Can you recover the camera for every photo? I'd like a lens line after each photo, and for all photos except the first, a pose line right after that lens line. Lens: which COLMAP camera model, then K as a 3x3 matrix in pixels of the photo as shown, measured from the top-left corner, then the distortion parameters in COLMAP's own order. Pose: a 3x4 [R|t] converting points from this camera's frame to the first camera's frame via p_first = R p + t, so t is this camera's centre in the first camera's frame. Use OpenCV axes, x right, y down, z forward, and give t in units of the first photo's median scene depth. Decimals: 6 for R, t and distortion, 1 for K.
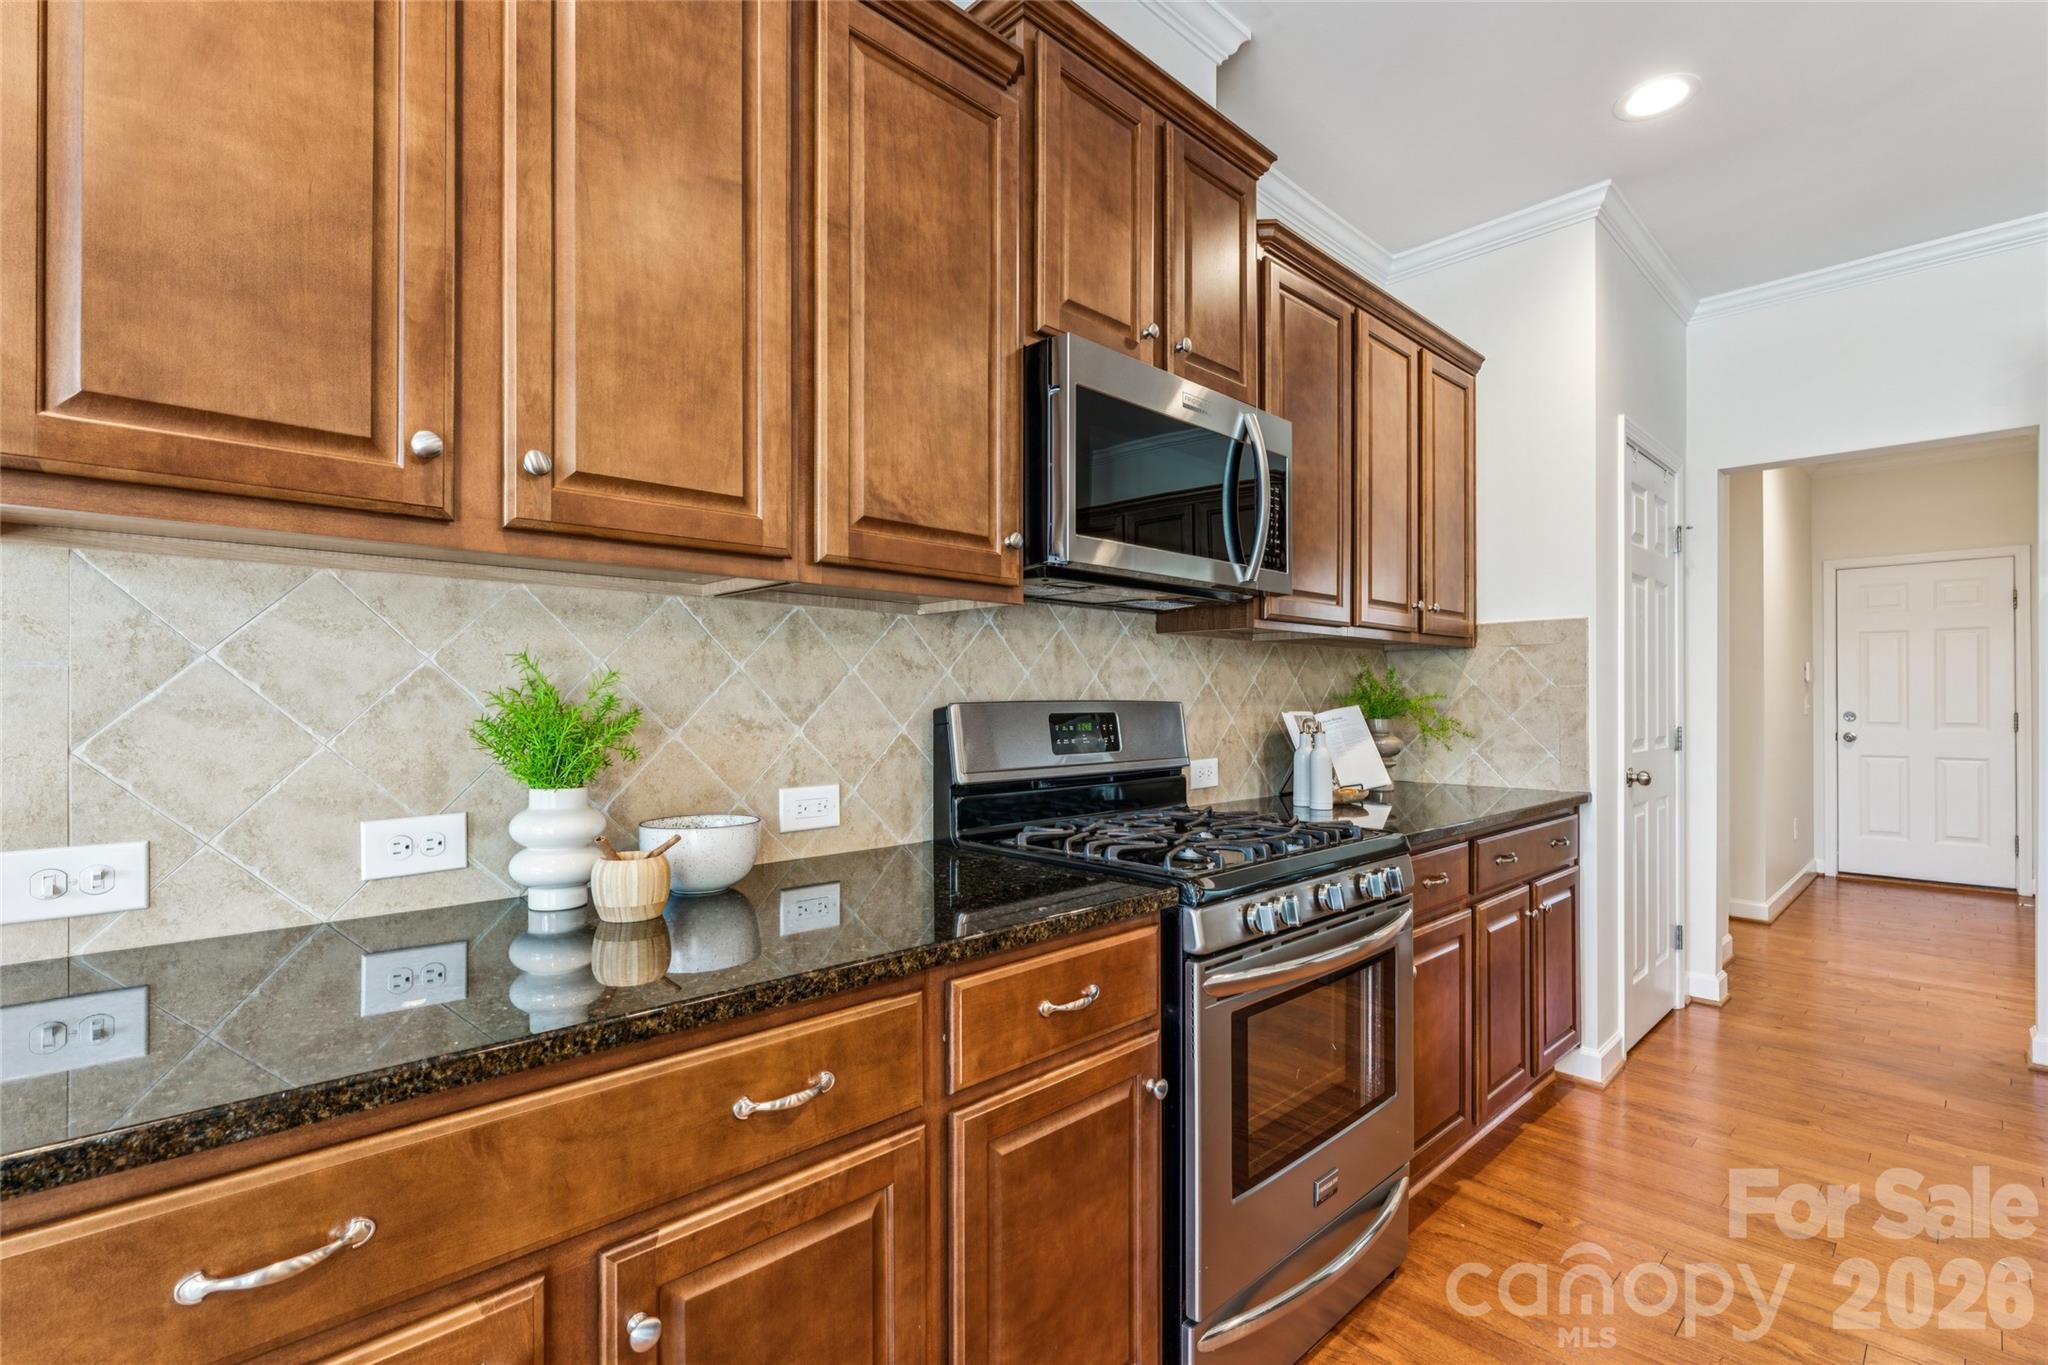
lens RADIAL K [[937.3, 0, 1028.1], [0, 937.3, 708.1], [0, 0, 1]] dist [0.000962, 0.000294]
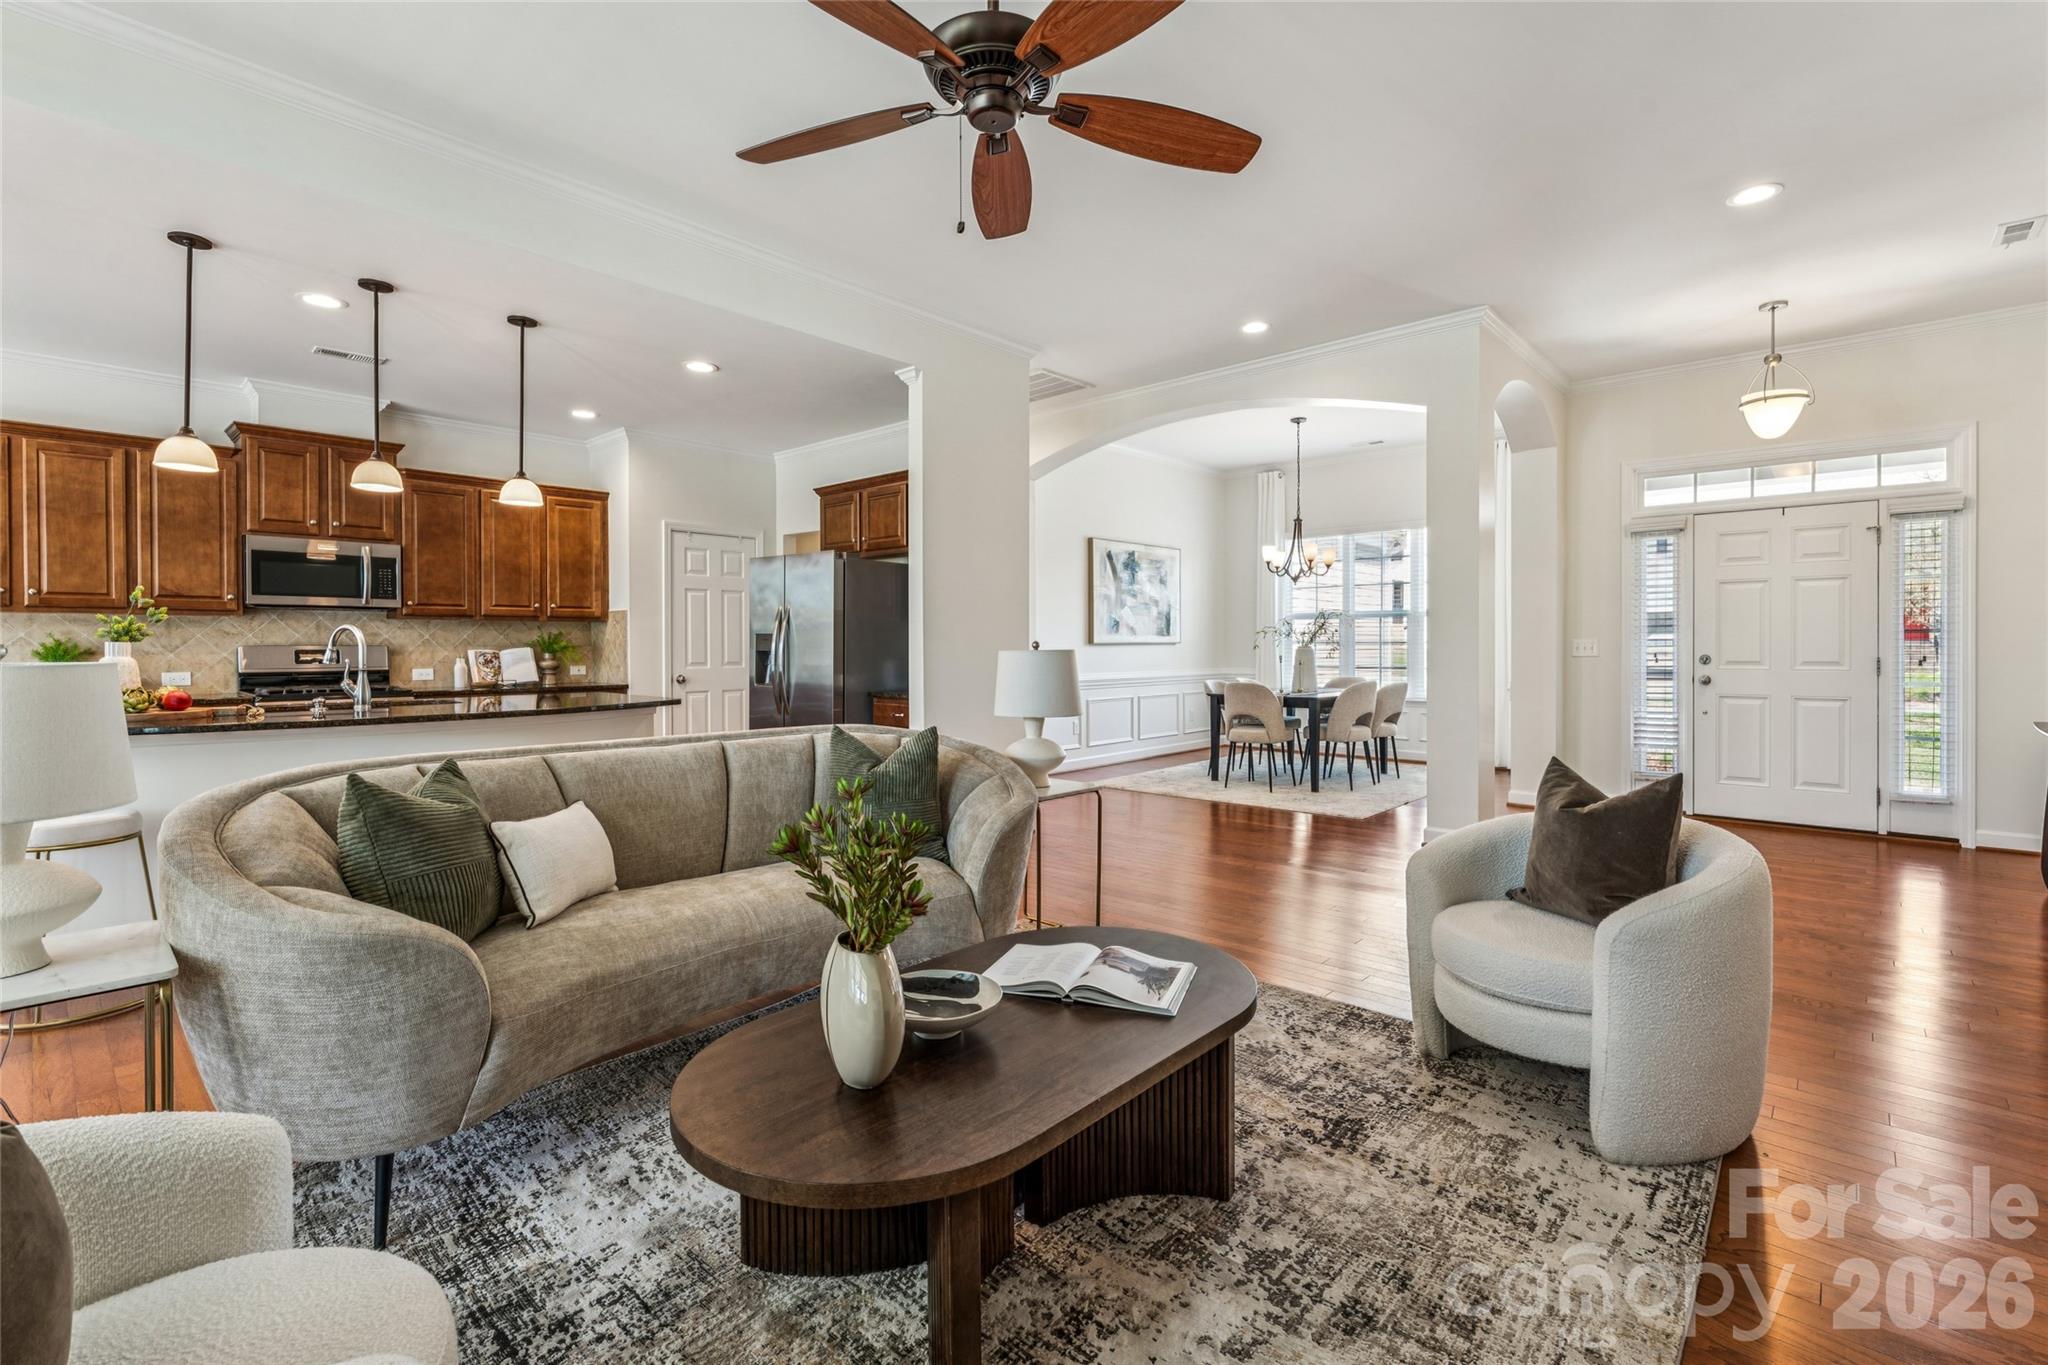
lens RADIAL K [[909.5, 0, 1027.8], [0, 909.5, 662.6], [0, 0, 1]] dist [-0.008158, 0.004504]
pose [[0.997502, -0.000387, 0.070638, 2.974876], [-0.000518, 0.999918, 0.012800, 0.011674], [-0.070637, -0.012805, 0.997420, -2.775267]]
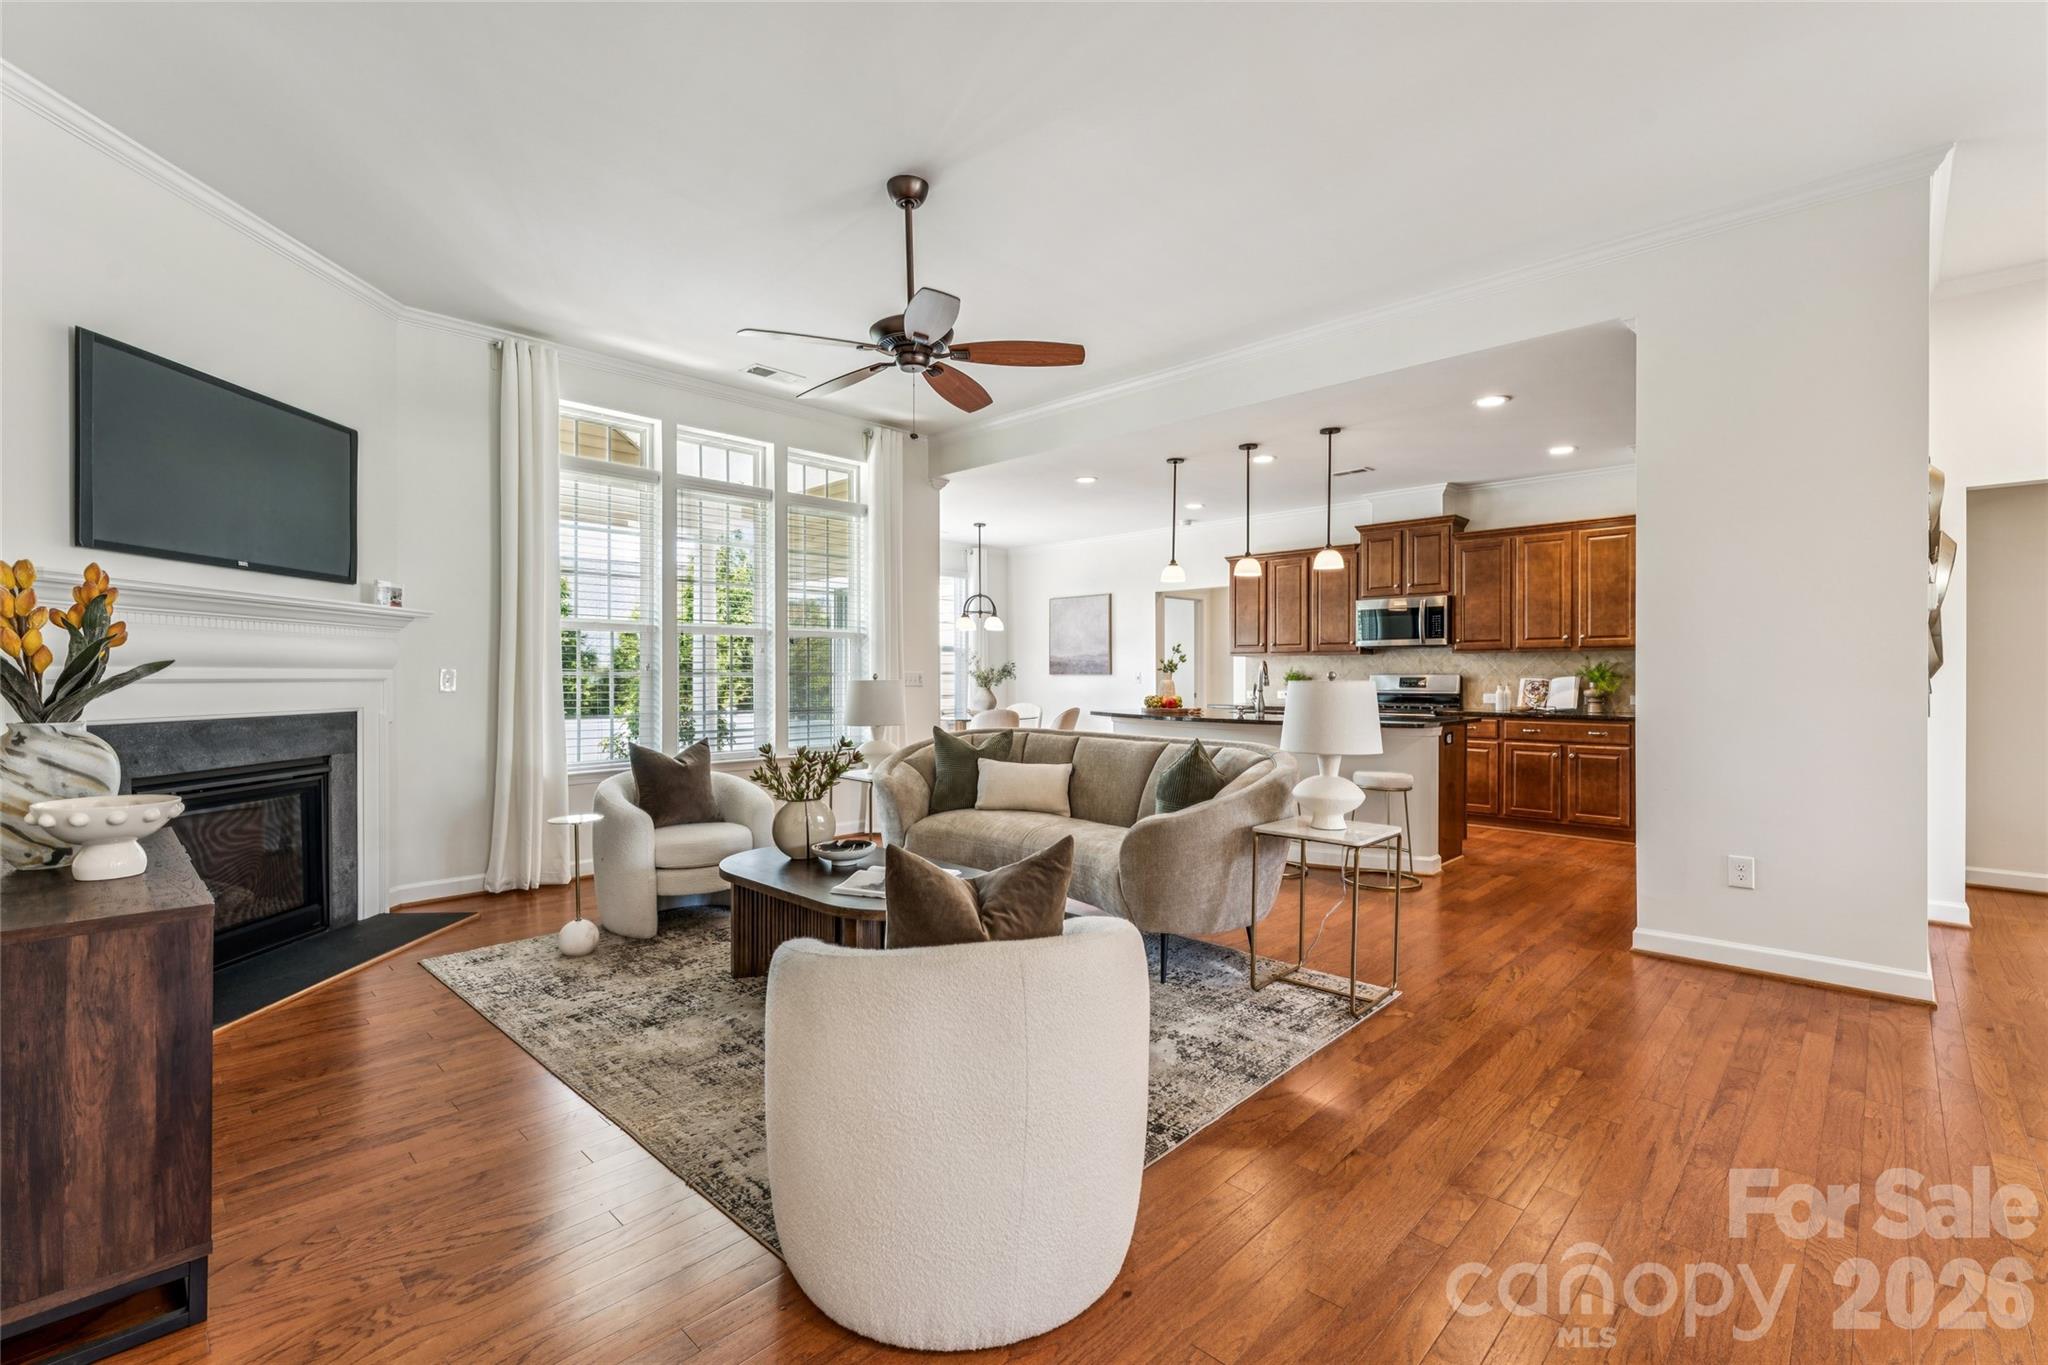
lens RADIAL K [[909.5, 0, 1027.8], [0, 909.5, 662.6], [0, 0, 1]] dist [-0.008158, 0.004504]
pose [[0.046478, -0.010510, -0.998864, 5.531017], [-0.007564, 0.999912, -0.010873, -0.004053], [0.998891, 0.008061, 0.046394, -1.118150]]
